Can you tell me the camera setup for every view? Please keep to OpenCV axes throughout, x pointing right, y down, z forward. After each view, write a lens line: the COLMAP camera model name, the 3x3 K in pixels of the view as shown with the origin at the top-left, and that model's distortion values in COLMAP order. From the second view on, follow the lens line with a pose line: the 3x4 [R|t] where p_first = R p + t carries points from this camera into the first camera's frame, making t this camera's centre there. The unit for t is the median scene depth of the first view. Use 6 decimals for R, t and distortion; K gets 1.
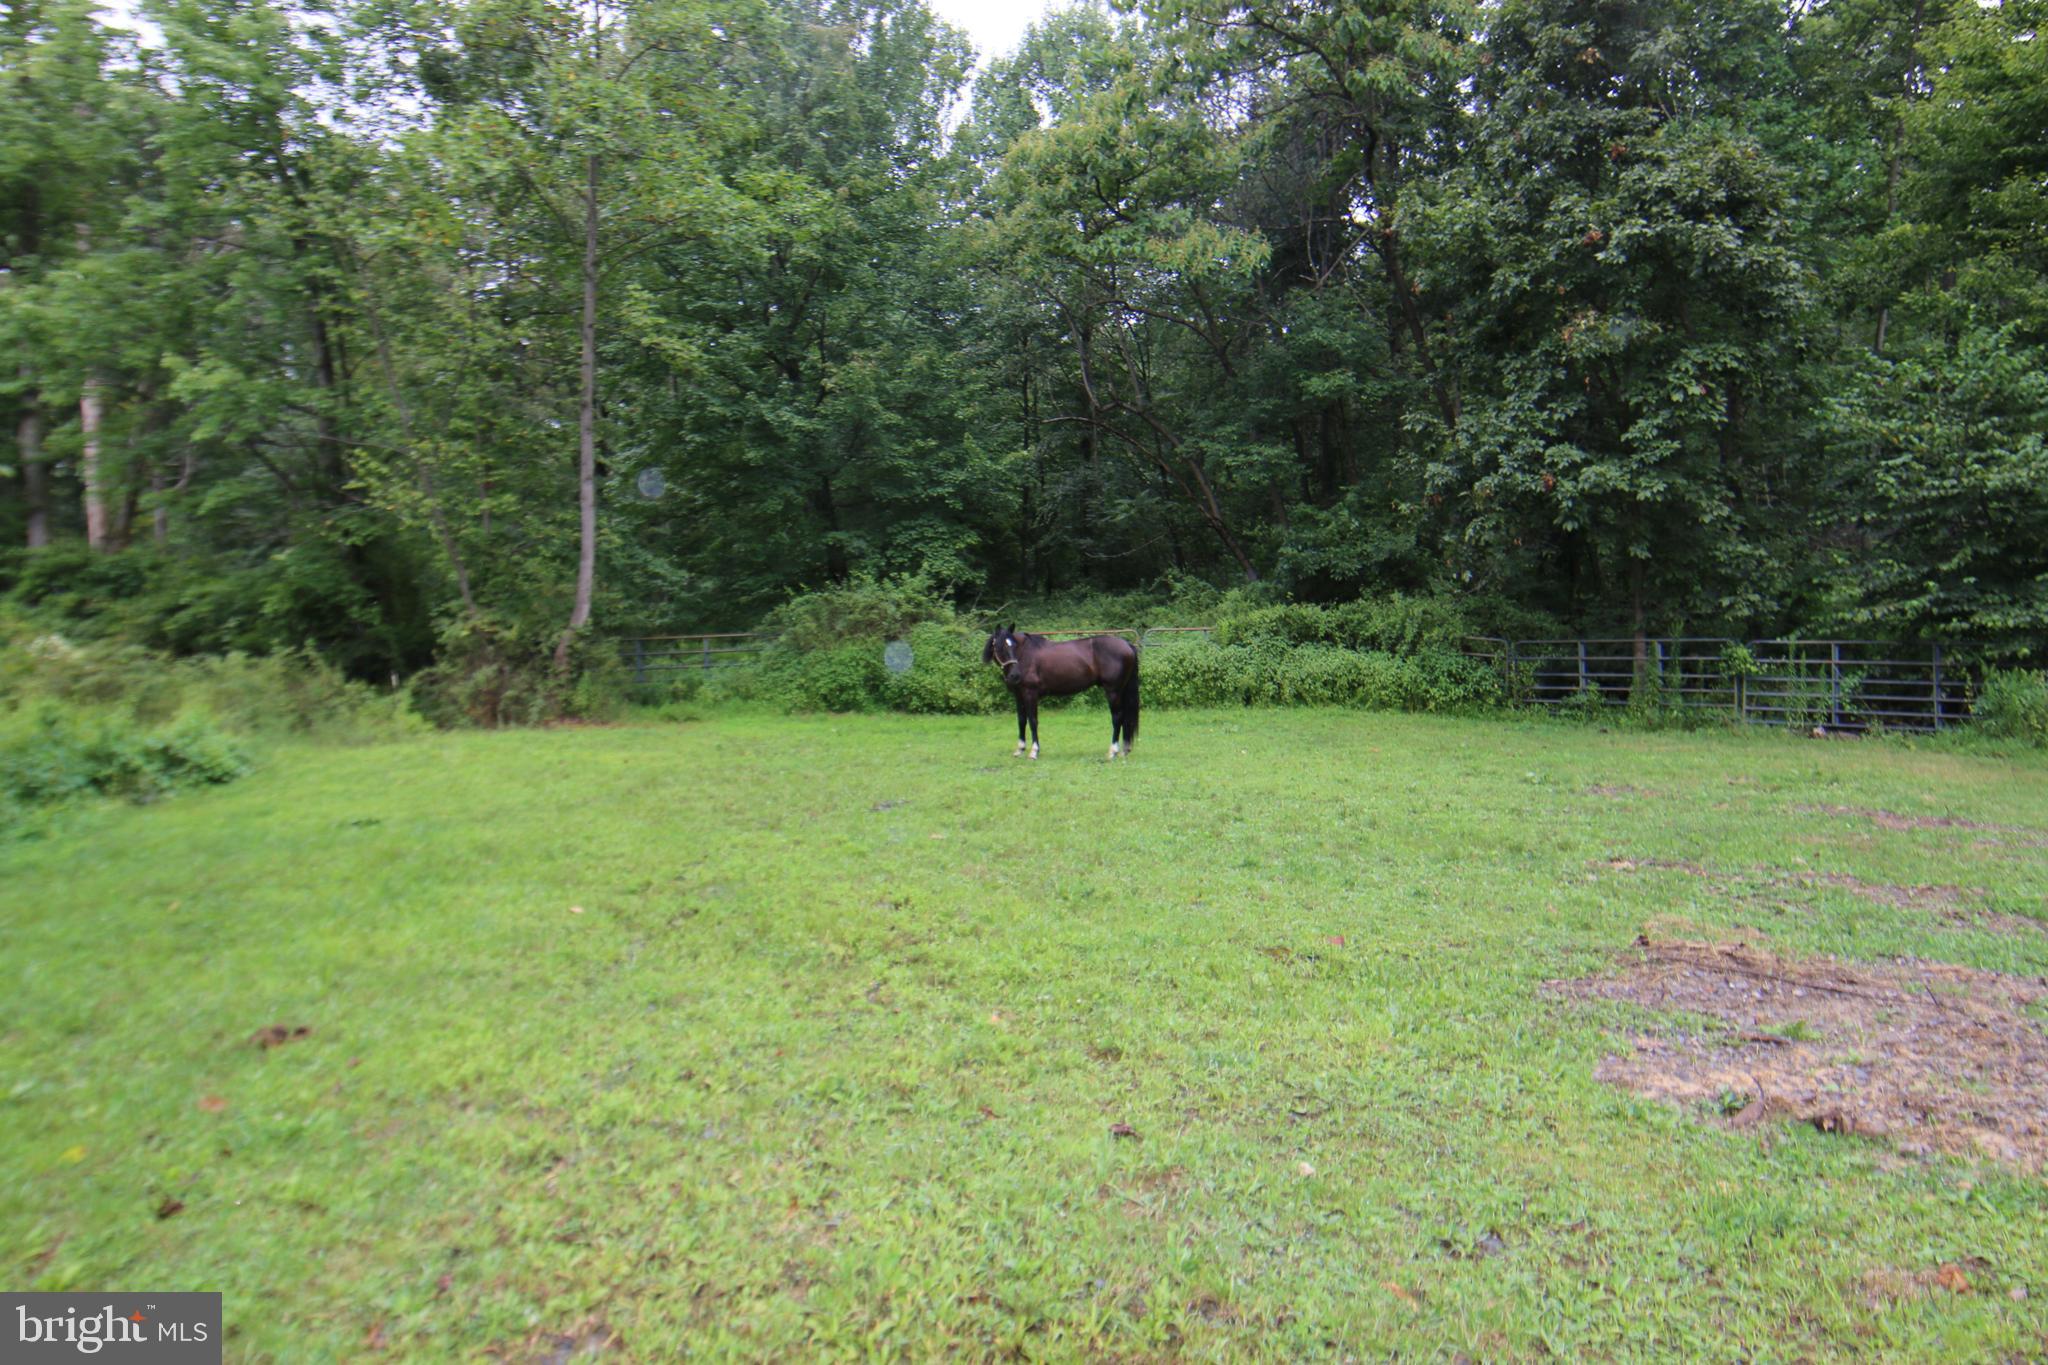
lens RADIAL K [[1294.8, 0, 1024.0], [0, 1294.8, 682.5], [0, 0, 1]] dist [-0.015556, 0.005241]
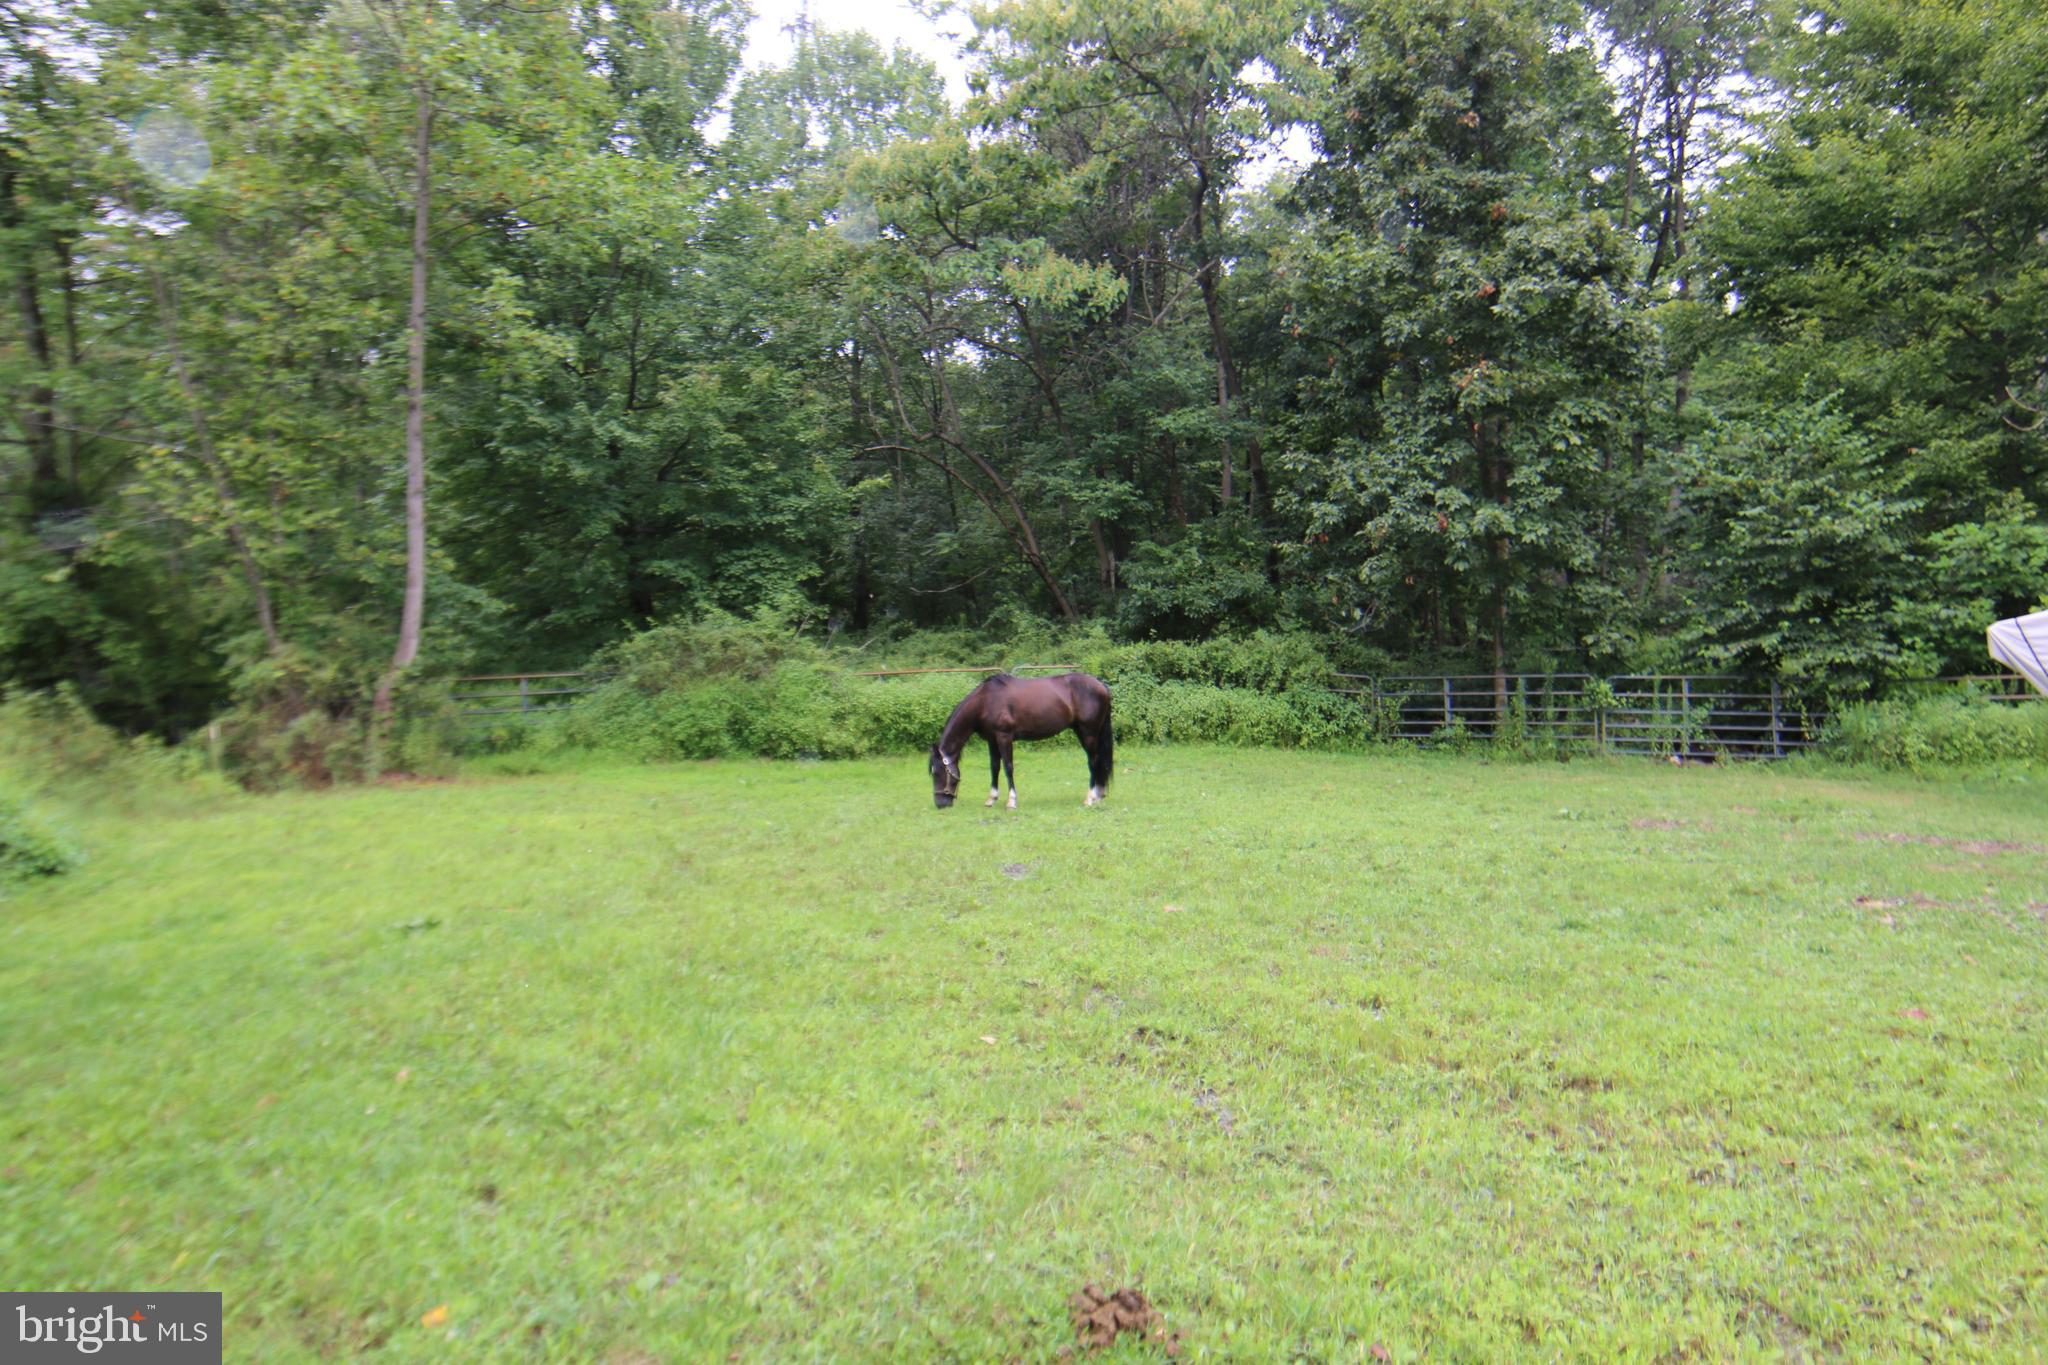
lens RADIAL K [[1294.8, 0, 1024.0], [0, 1294.8, 682.5], [0, 0, 1]] dist [-0.015556, 0.005241]
pose [[0.968289, -0.005519, 0.249771, -0.166617], [0.012787, 0.999540, -0.027485, -0.003769], [-0.249504, 0.029807, 0.967915, 0.082009]]
